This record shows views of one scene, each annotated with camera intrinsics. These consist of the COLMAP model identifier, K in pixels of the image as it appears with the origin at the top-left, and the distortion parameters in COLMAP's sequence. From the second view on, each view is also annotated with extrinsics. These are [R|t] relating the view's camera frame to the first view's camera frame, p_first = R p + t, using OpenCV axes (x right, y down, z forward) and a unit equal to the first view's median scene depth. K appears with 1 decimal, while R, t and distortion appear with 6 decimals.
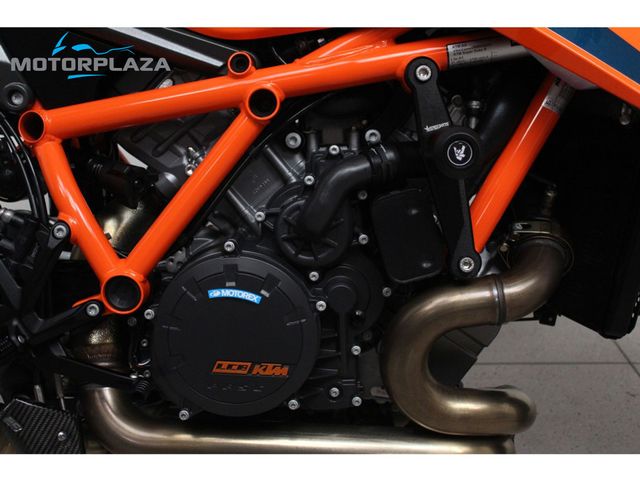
lens RADIAL K [[764.0, 0, 320.0], [0, 764.0, 240.0], [0, 0, 1]] dist [-0.091229, -0.000370]
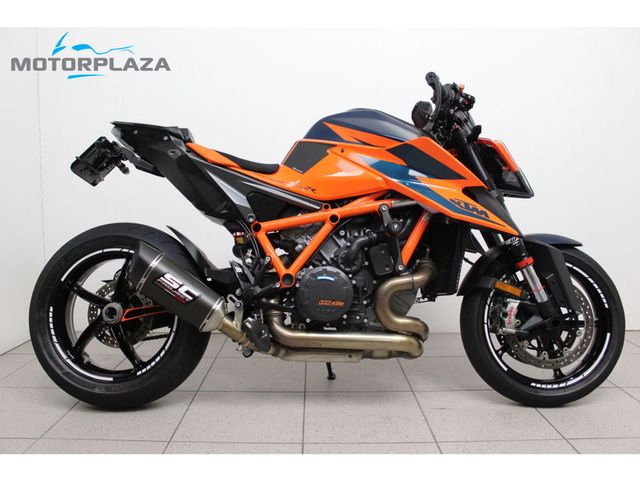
lens RADIAL K [[537.9, 0, 311.2], [0, 537.9, 239.4], [0, 0, 1]] dist [-0.156001, 0.110000]
pose [[0.999971, -0.007617, -0.000501, -0.163540], [0.007217, 0.964821, -0.262810, 0.473962], [0.002485, 0.262798, 0.964848, -1.098910]]
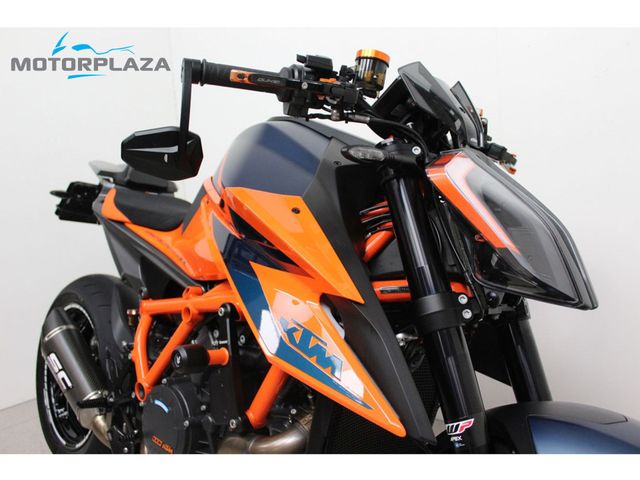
lens RADIAL K [[537.9, 0, 311.2], [0, 537.9, 239.4], [0, 0, 1]] dist [-0.156001, 0.110000]
pose [[0.715466, 0.041953, -0.697387, 1.096090], [-0.172096, 0.978021, -0.117722, -0.258061], [0.677120, 0.204243, 0.706961, 0.183229]]
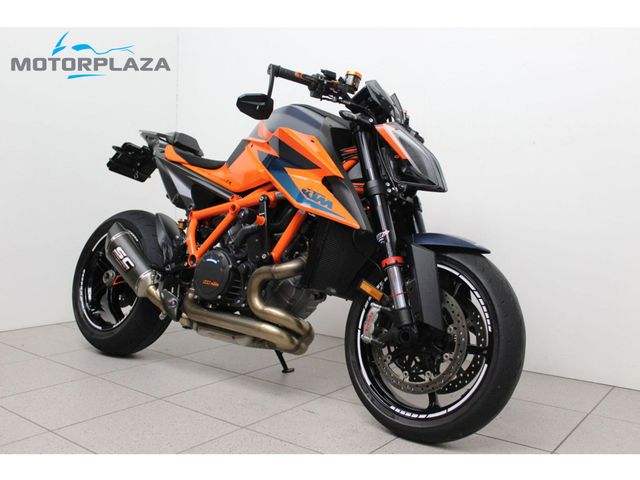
lens RADIAL K [[622.3, 0, 320.0], [0, 622.3, 240.0], [0, 0, 1]] dist [-0.172663, -0.000467]
pose [[0.797862, 0.043657, -0.601257, 1.873173], [-0.230510, 0.943675, -0.237365, 0.512896], [0.557029, 0.327981, 0.762986, -0.846873]]
